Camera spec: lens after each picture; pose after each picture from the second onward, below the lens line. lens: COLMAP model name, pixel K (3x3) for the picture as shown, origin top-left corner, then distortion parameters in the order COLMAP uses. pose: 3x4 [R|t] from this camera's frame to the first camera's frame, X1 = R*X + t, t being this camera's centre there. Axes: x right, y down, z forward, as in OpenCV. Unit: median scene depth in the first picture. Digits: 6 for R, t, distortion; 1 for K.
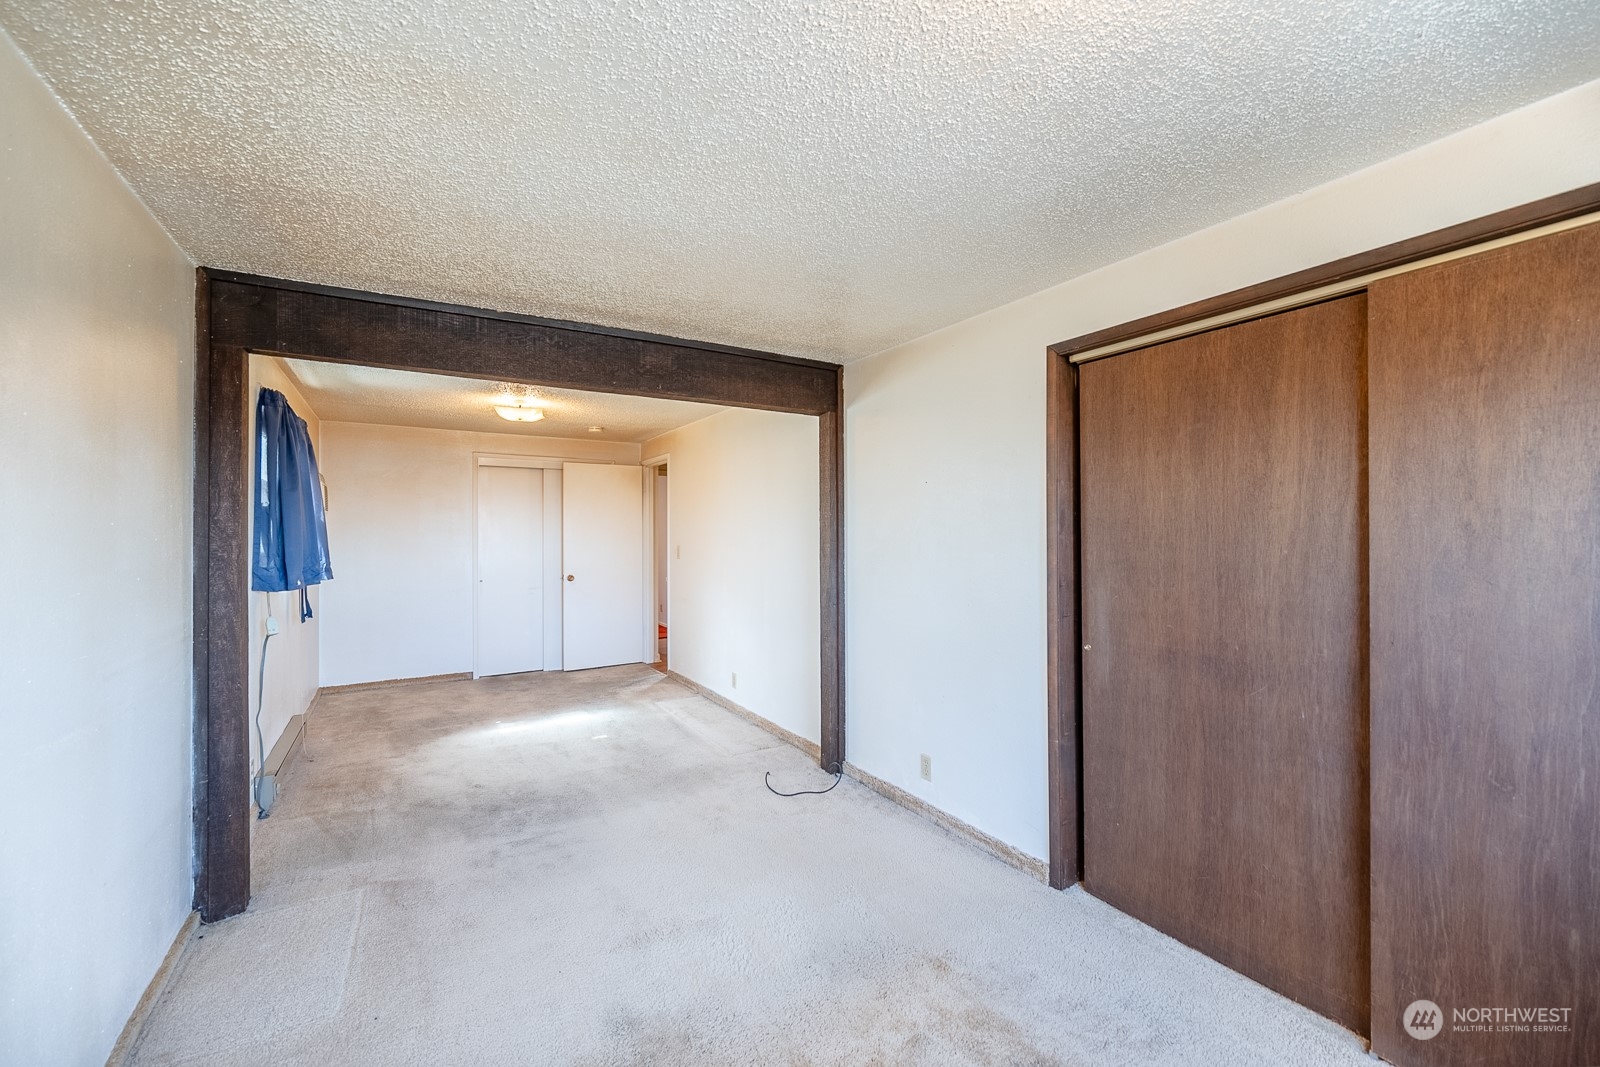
lens RADIAL K [[639.4, 0, 789.6], [0, 639.4, 536.2], [0, 0, 1]] dist [0.000372, 0.000462]
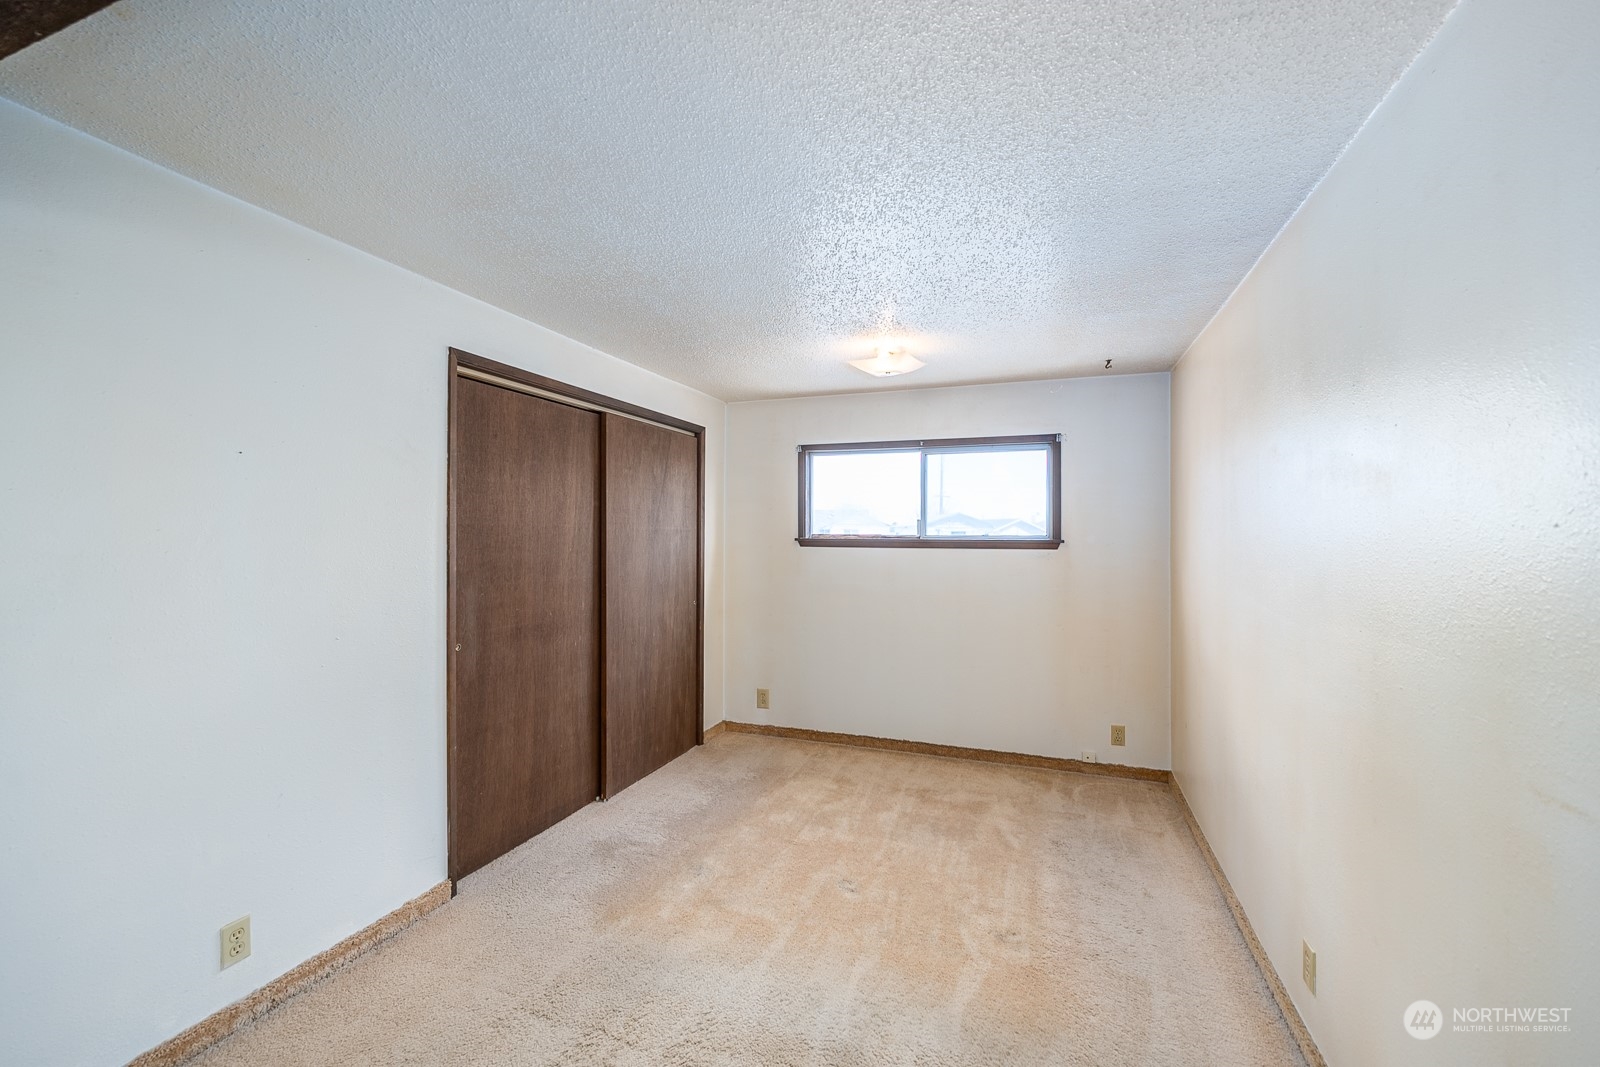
lens RADIAL K [[639.4, 0, 811.9], [0, 639.4, 537.0], [0, 0, 1]] dist [0.000372, 0.000462]
pose [[-0.631829, -0.004916, 0.775092, -0.835841], [-0.002801, 0.999988, 0.004059, -0.015479], [-0.775103, 0.000394, -0.631835, 1.420558]]
